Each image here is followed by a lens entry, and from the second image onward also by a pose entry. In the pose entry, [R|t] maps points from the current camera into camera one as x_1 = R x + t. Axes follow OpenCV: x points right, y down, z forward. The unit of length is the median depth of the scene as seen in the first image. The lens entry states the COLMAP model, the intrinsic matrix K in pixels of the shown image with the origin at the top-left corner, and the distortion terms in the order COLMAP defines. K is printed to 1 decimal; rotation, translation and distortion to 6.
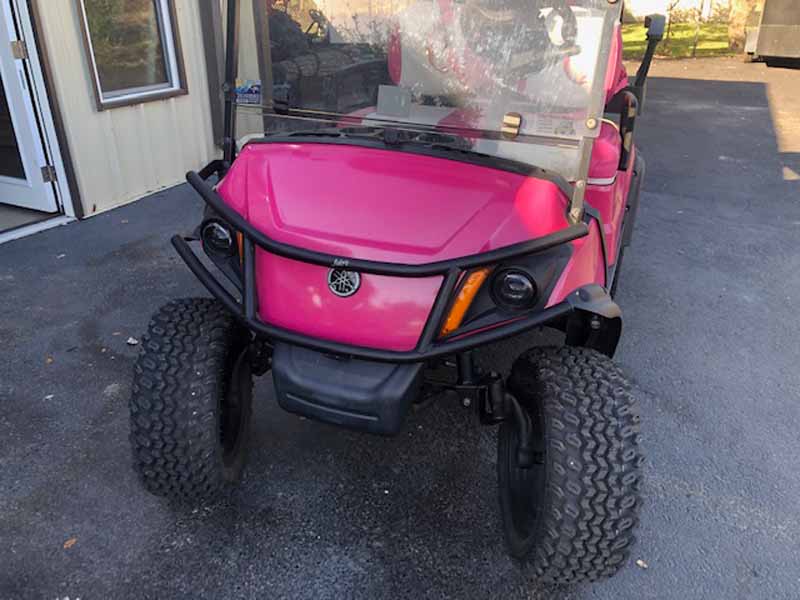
lens RADIAL K [[656.7, 0, 399.9], [0, 656.7, 299.6], [0, 0, 1]] dist [-0.018562, 0.039976]
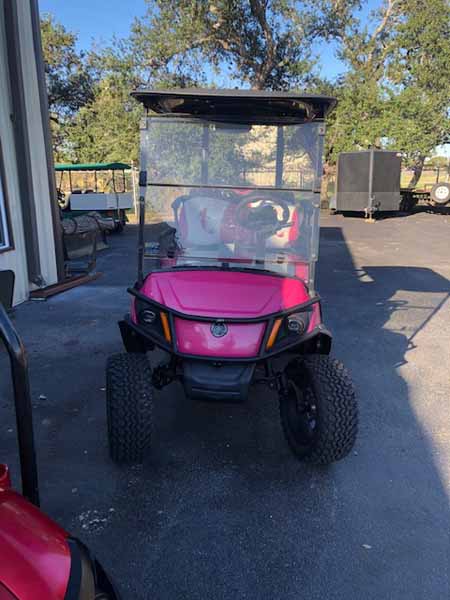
lens RADIAL K [[492.5, 0, 223.7], [0, 492.5, 300.1], [0, 0, 1]] dist [-0.018562, 0.039976]
pose [[0.966221, -0.070696, 0.247828, -0.443120], [0.113735, 0.979899, -0.163896, 0.136992], [-0.231260, 0.186547, 0.954840, -0.555788]]
